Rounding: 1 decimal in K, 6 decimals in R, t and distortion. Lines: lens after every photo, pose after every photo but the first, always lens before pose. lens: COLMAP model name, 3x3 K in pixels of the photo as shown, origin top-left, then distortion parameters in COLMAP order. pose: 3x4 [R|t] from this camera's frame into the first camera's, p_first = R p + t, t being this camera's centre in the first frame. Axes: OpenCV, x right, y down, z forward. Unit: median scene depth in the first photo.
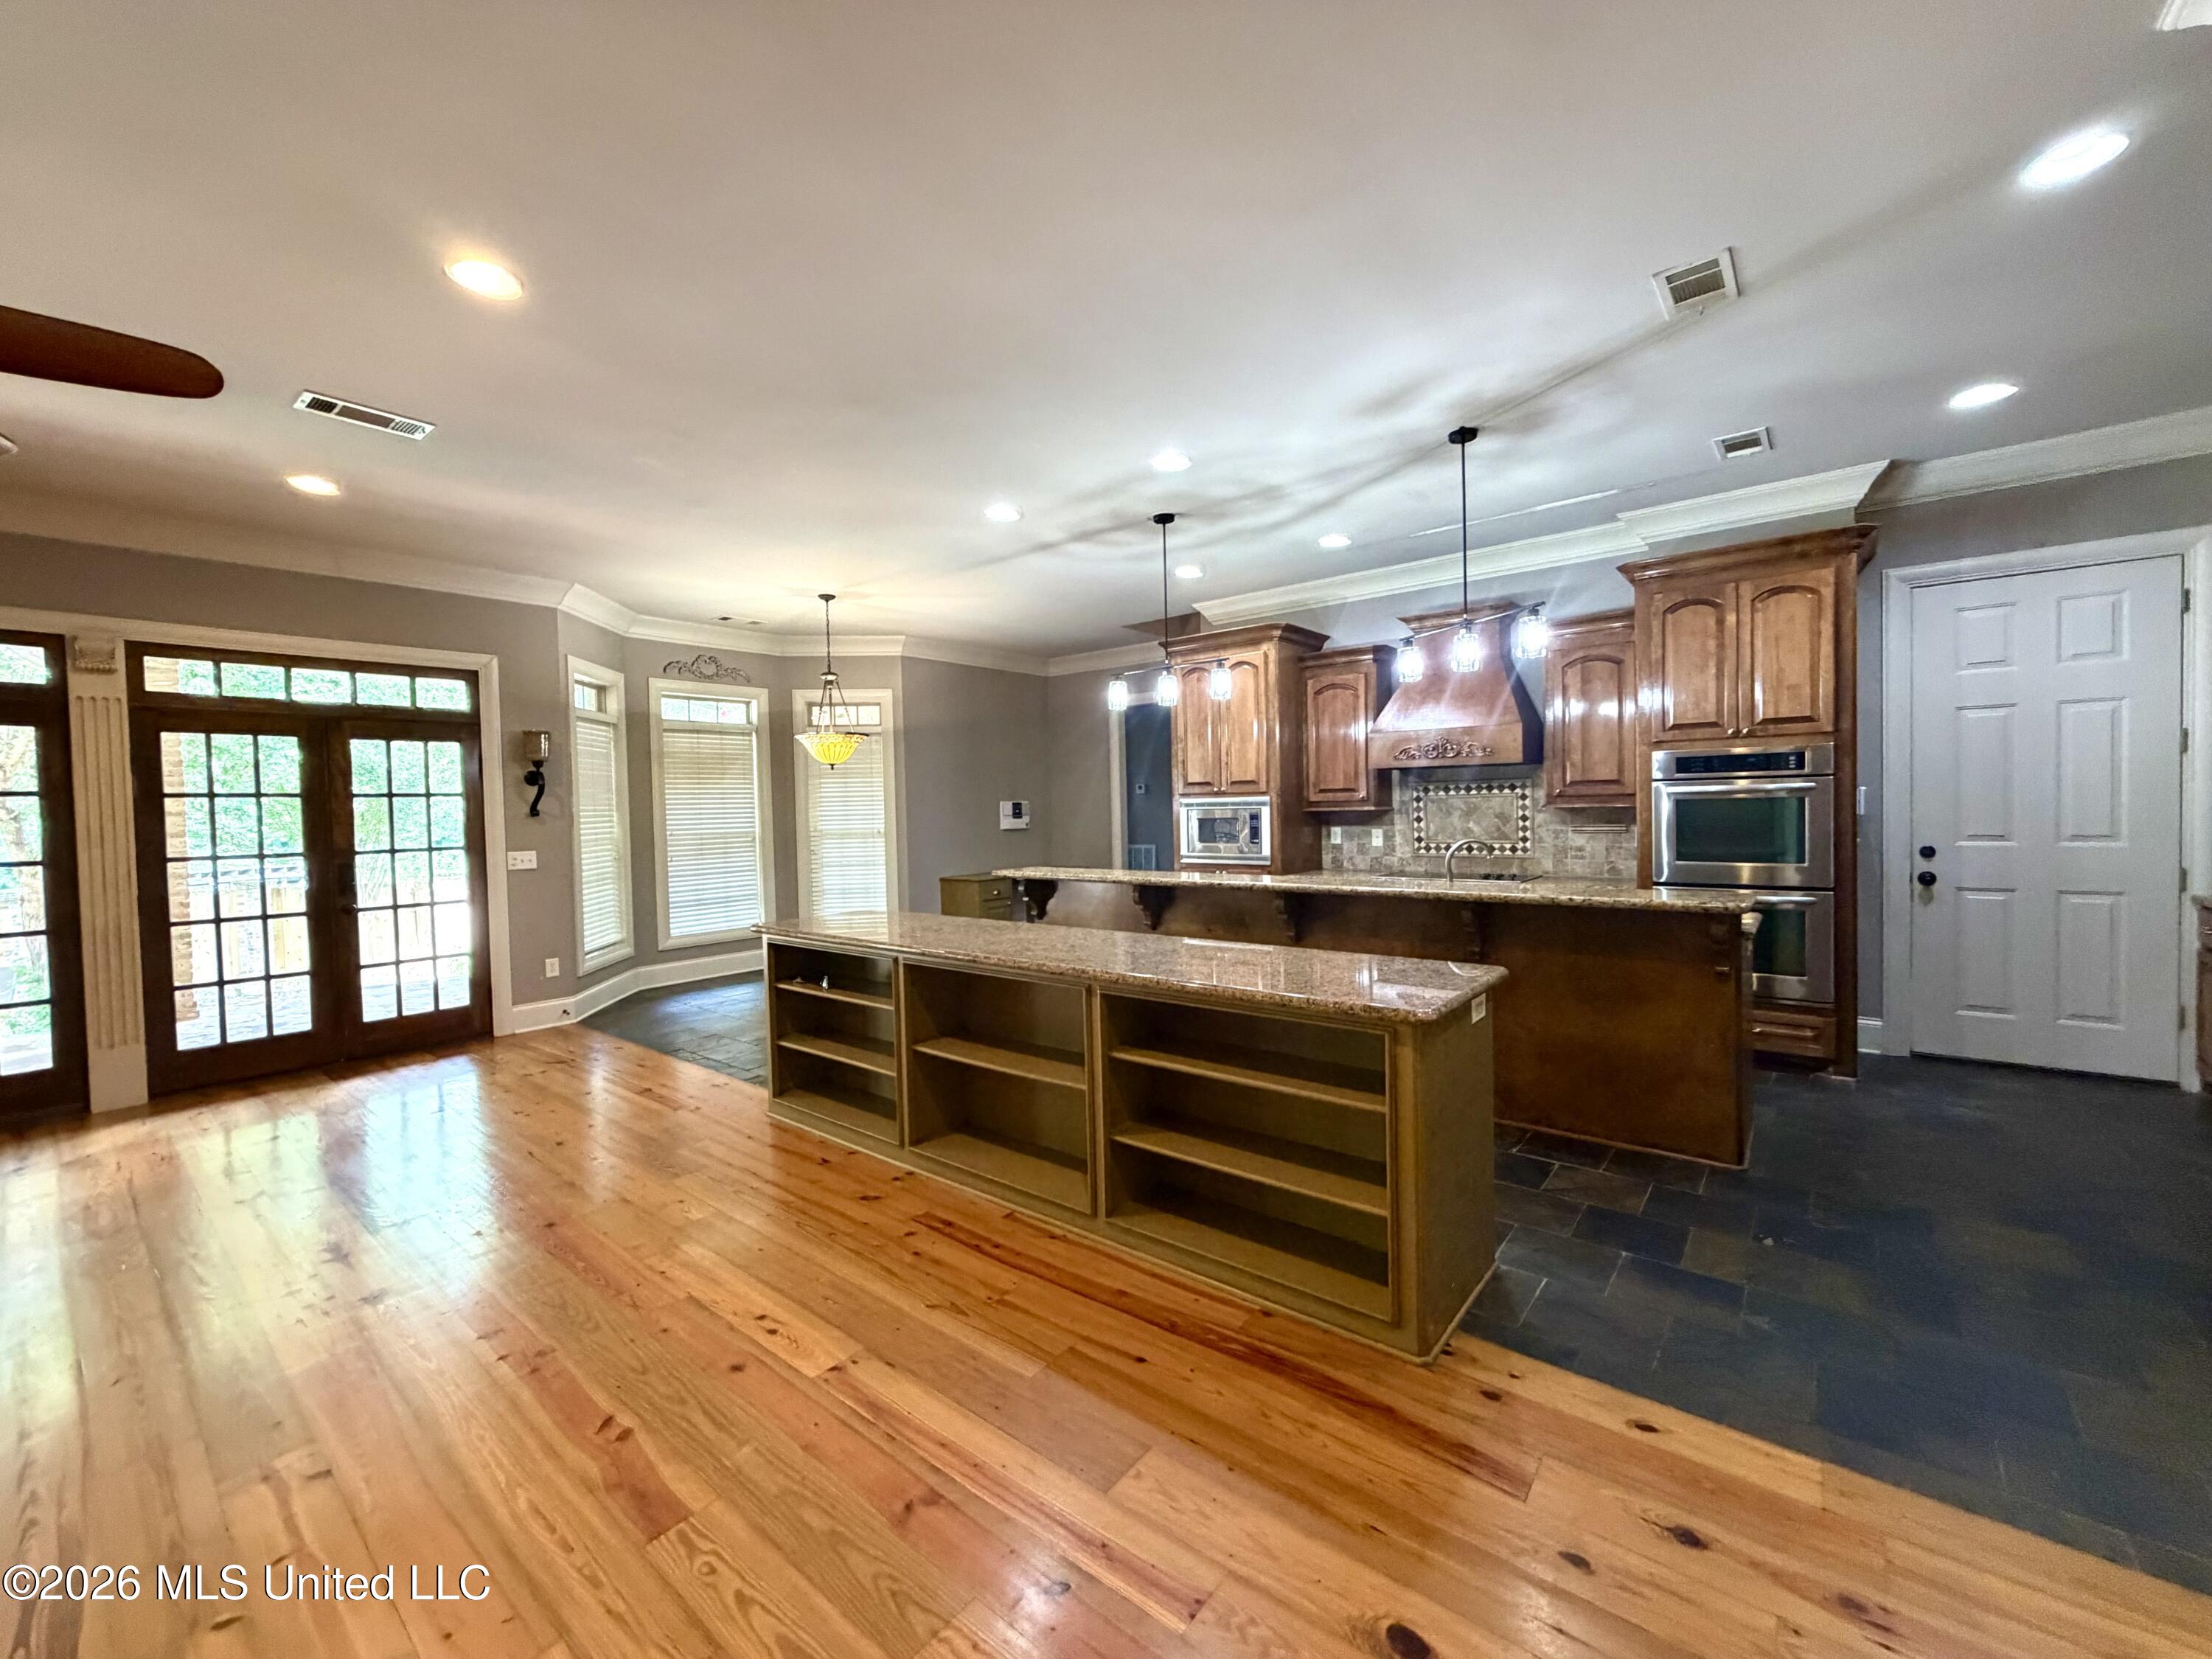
lens RADIAL K [[886.7, 0, 1099.4], [0, 886.7, 822.5], [0, 0, 1]] dist [0.000694, 0.000664]
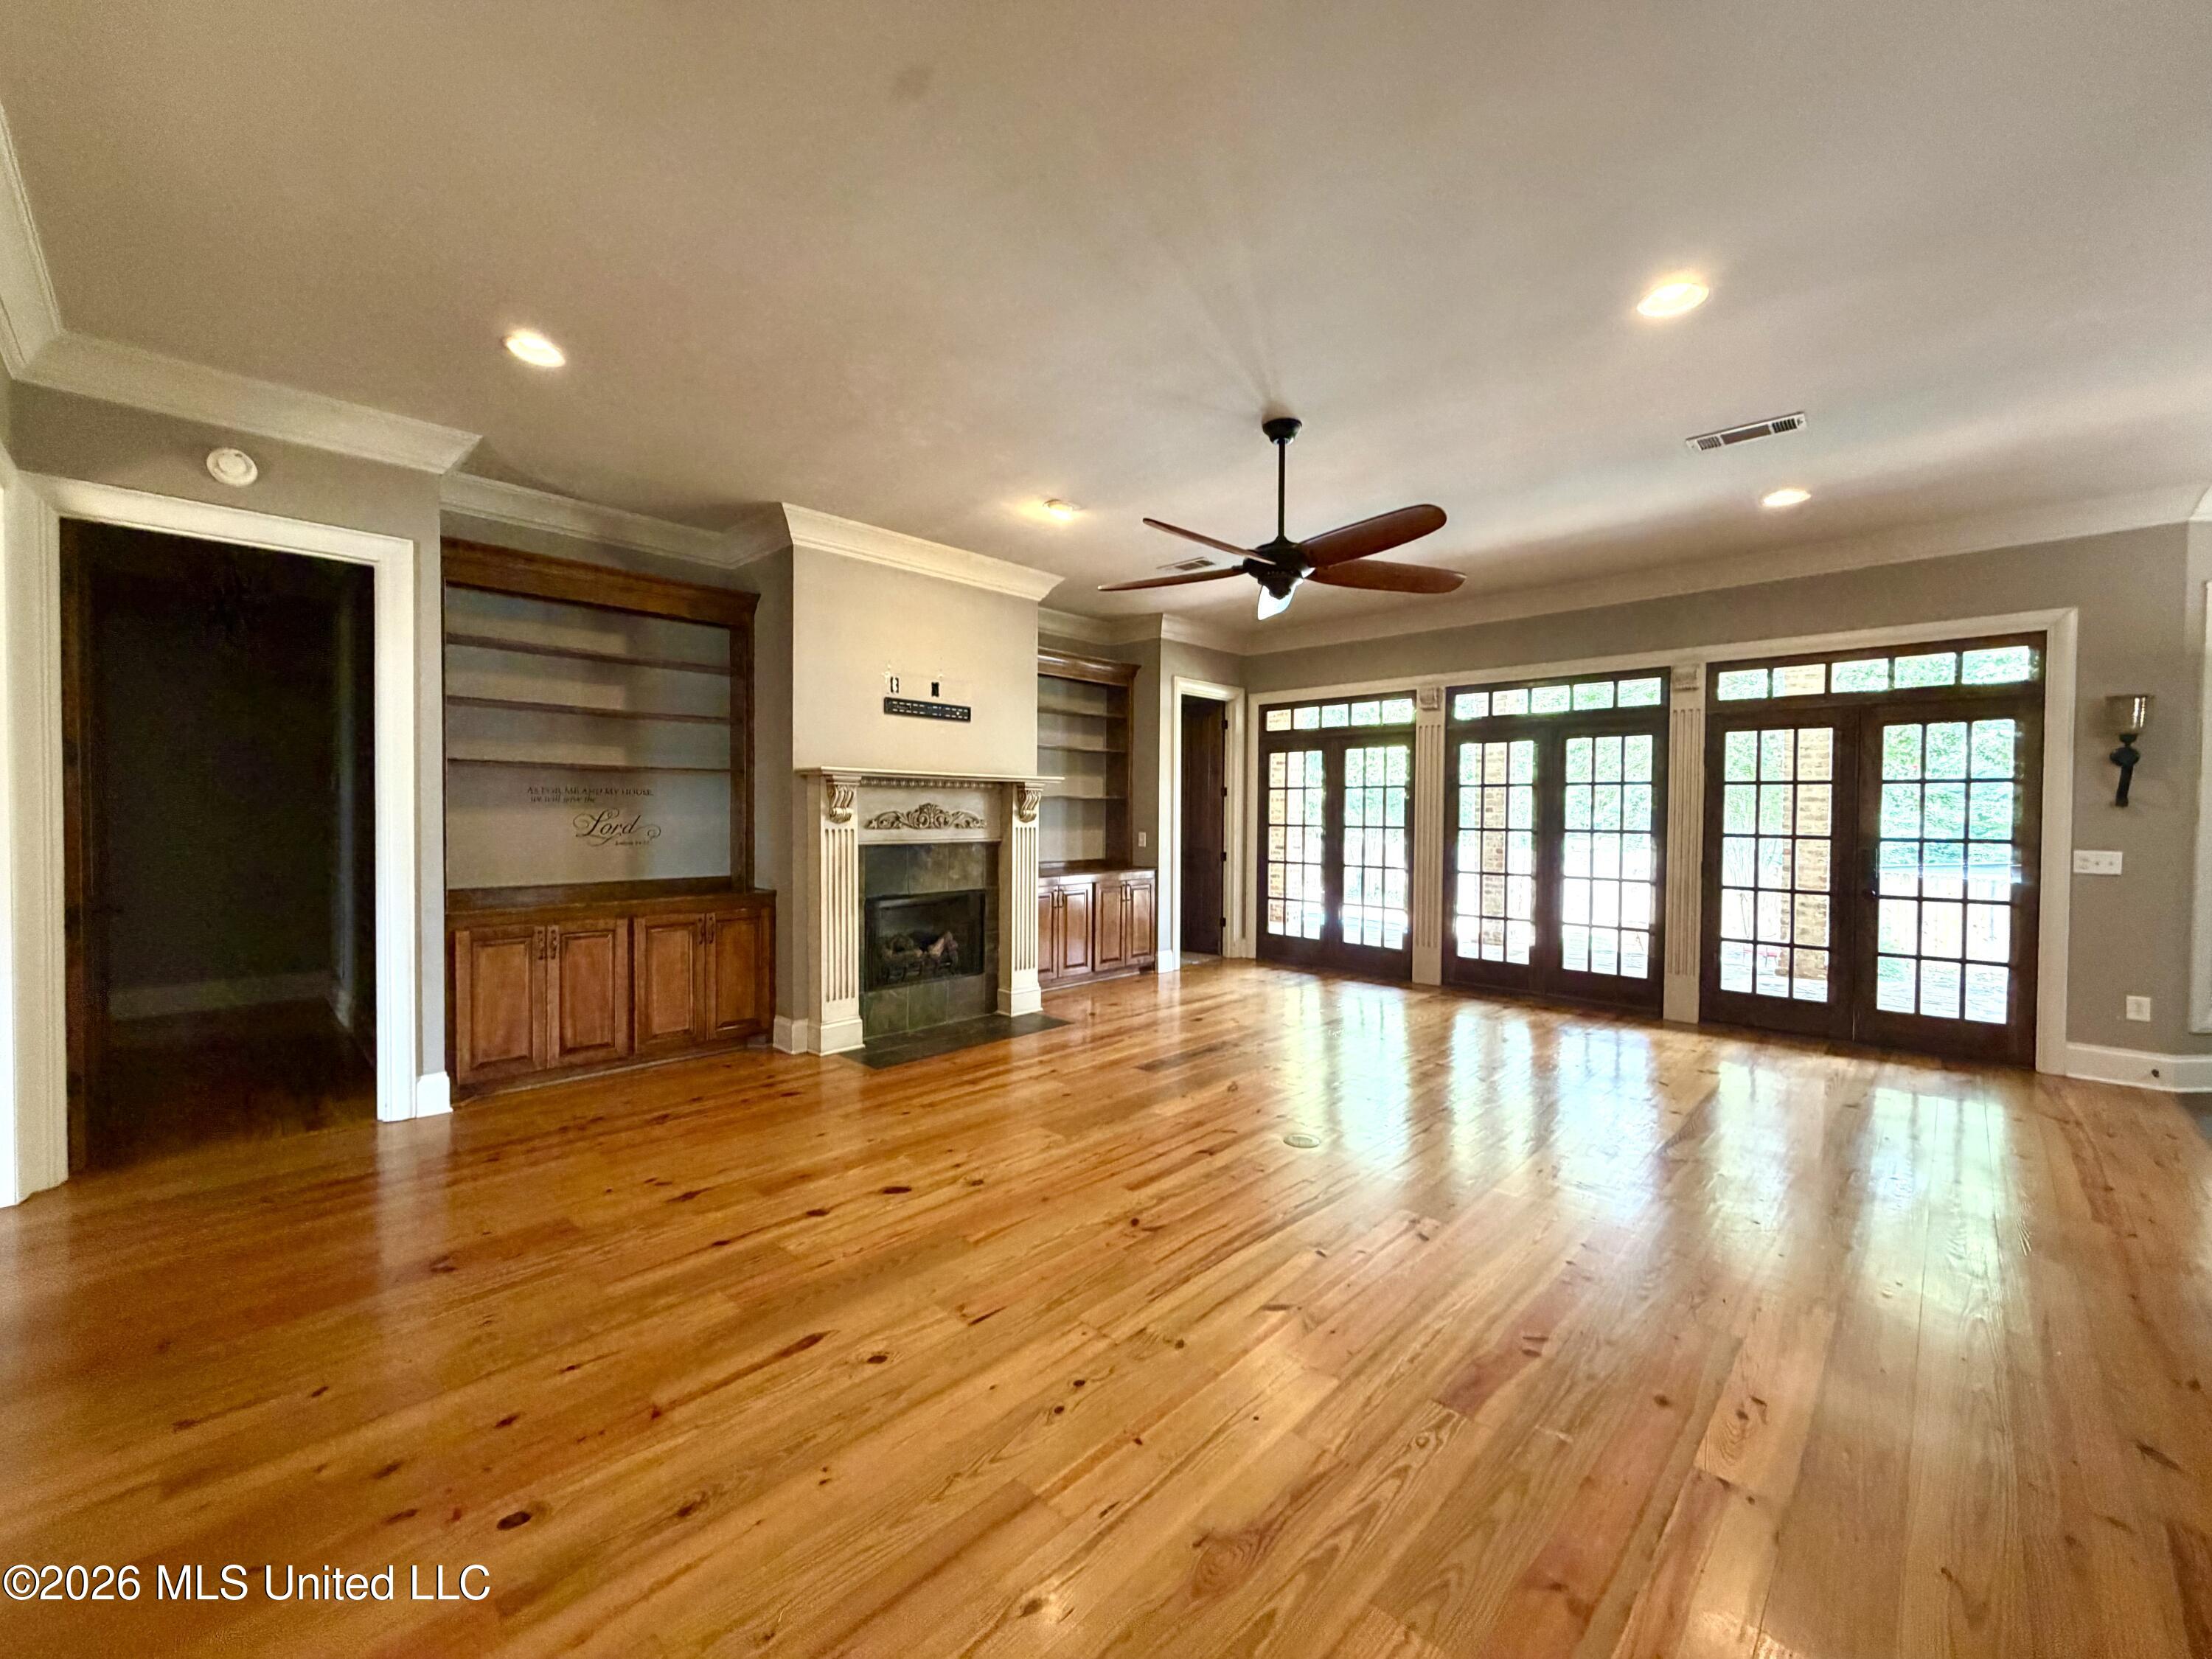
lens RADIAL K [[886.7, 0, 1105.0], [0, 886.7, 838.4], [0, 0, 1]] dist [0.000694, 0.000664]
pose [[-0.083658, 0.054296, -0.995014, 0.249358], [-0.021649, 0.998180, 0.056289, -0.004731], [0.996259, 0.026250, -0.082331, 0.227385]]
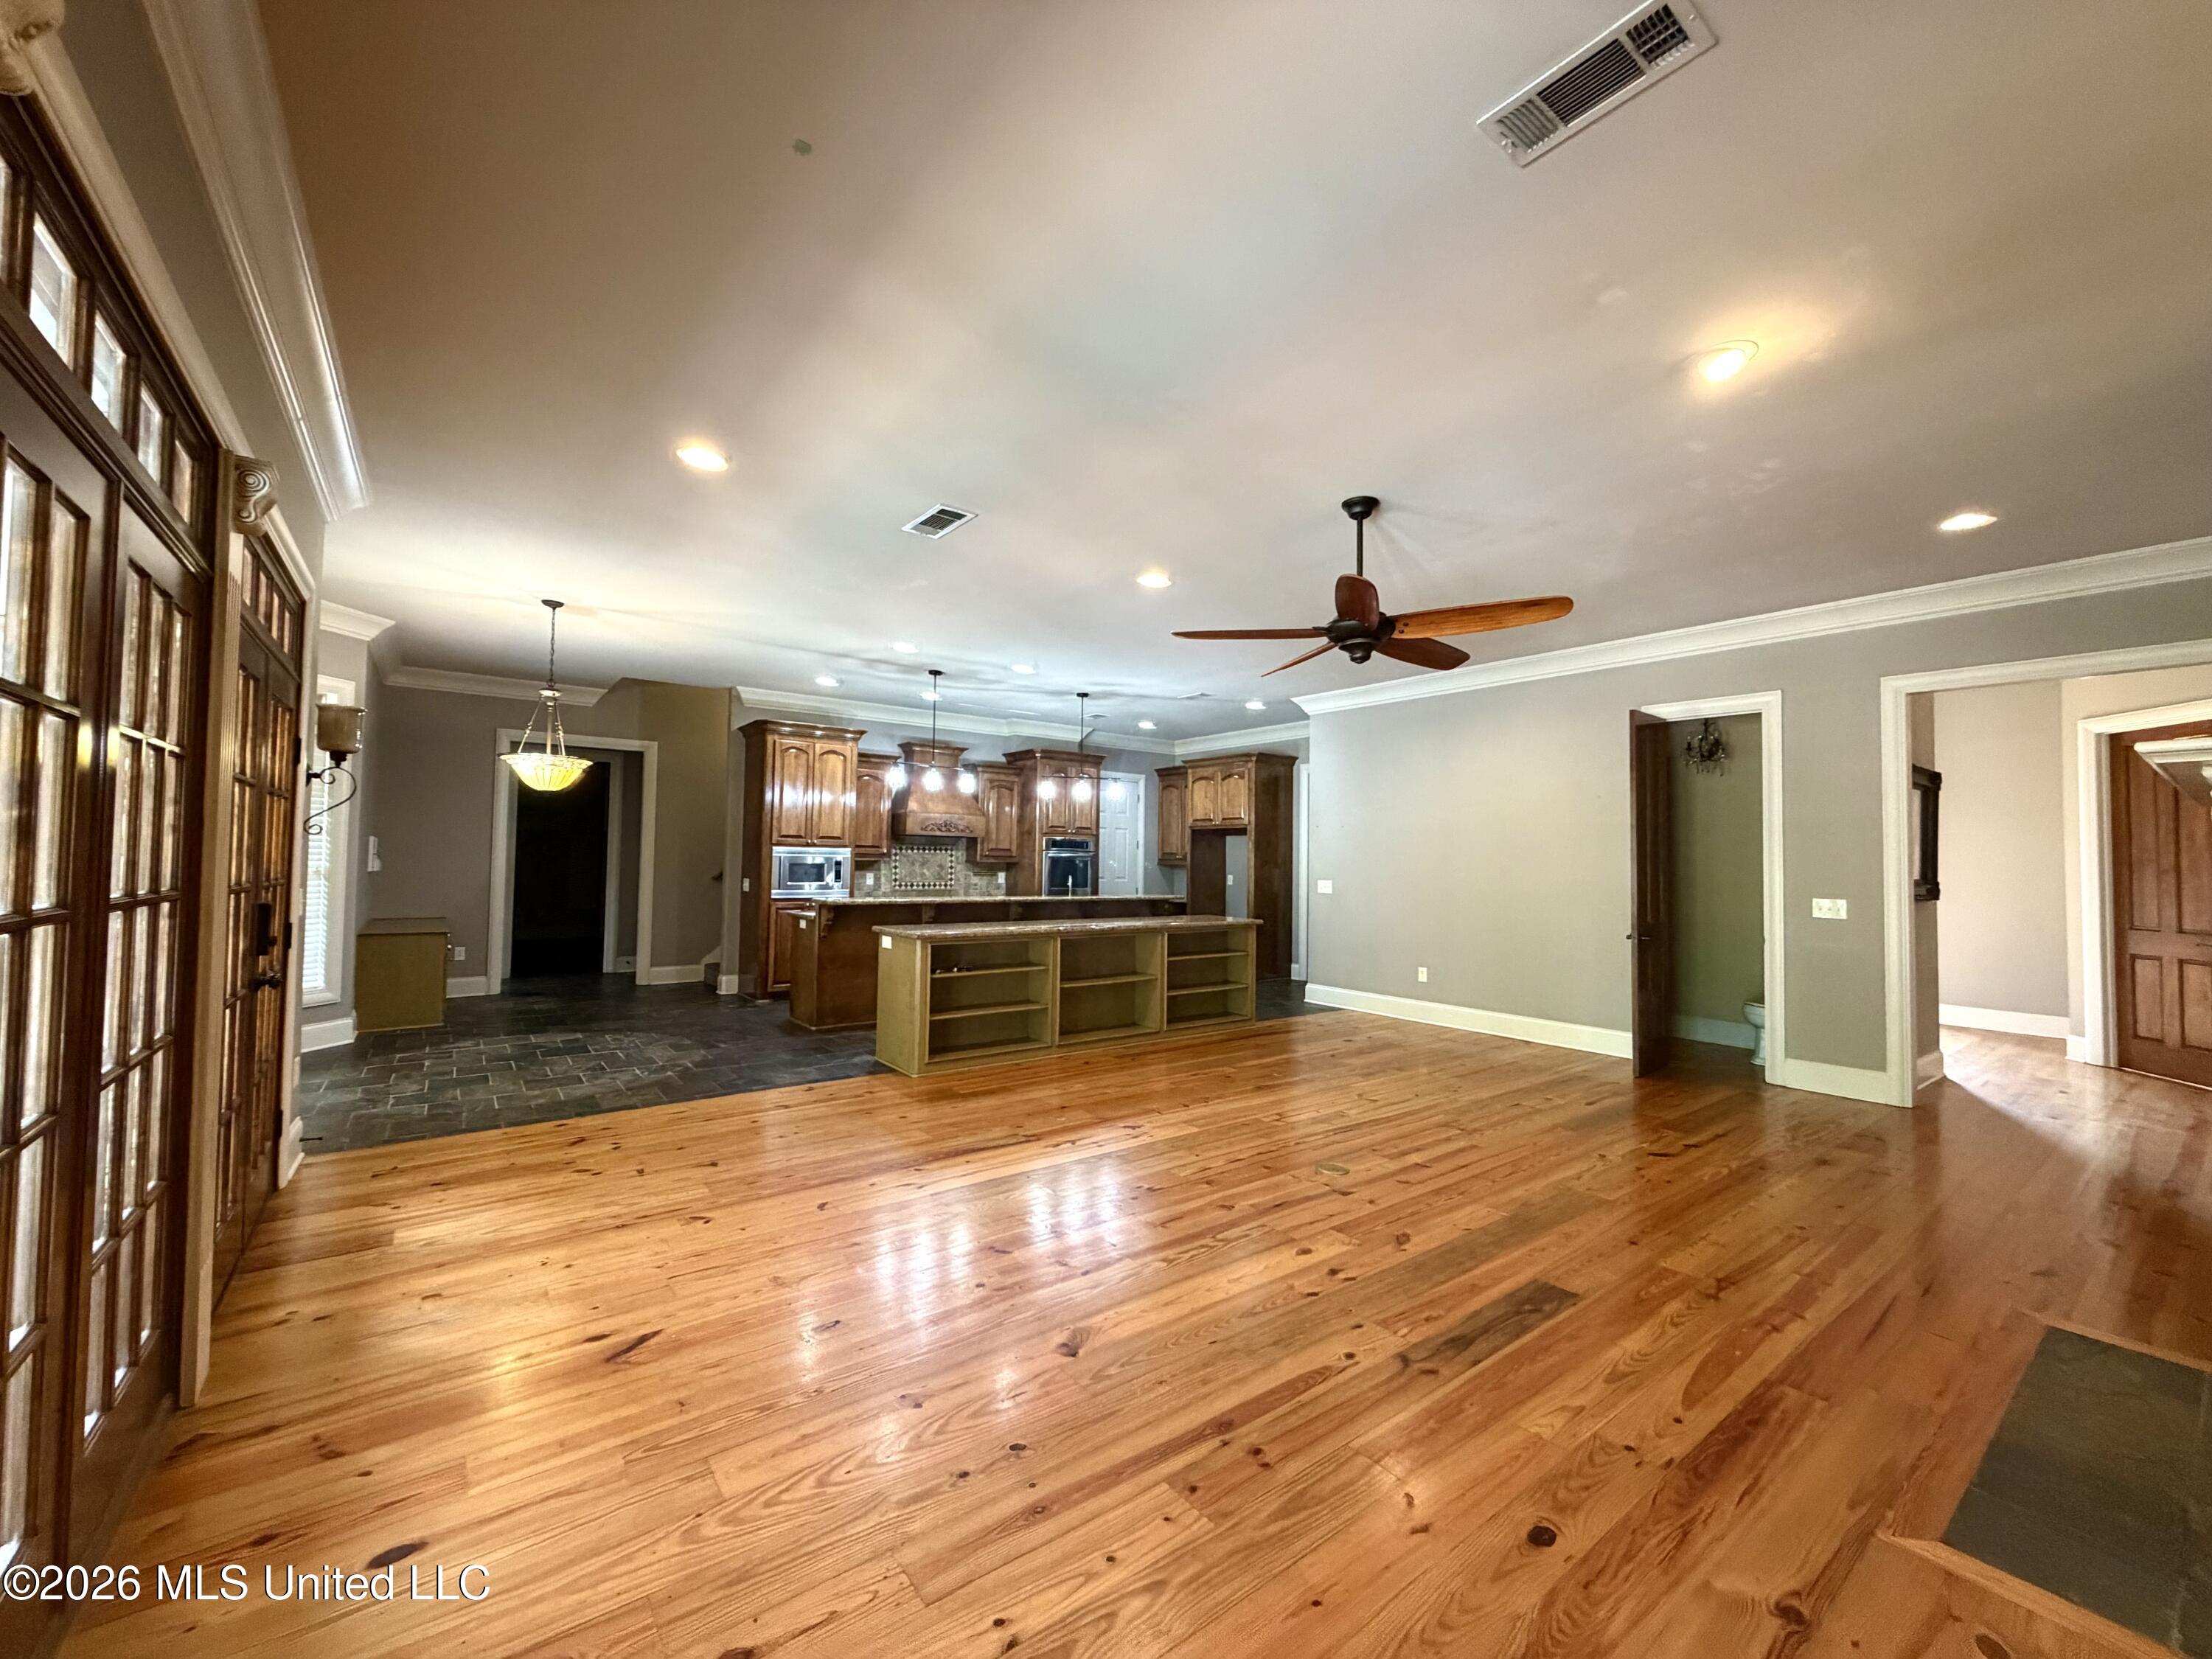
lens RADIAL K [[886.7, 0, 1097.7], [0, 886.7, 826.1], [0, 0, 1]] dist [0.000694, 0.000664]
pose [[0.242212, 0.066243, 0.967959, -1.396325], [-0.005032, 0.997739, -0.067022, 0.035165], [-0.970210, 0.011362, 0.241998, 0.350722]]
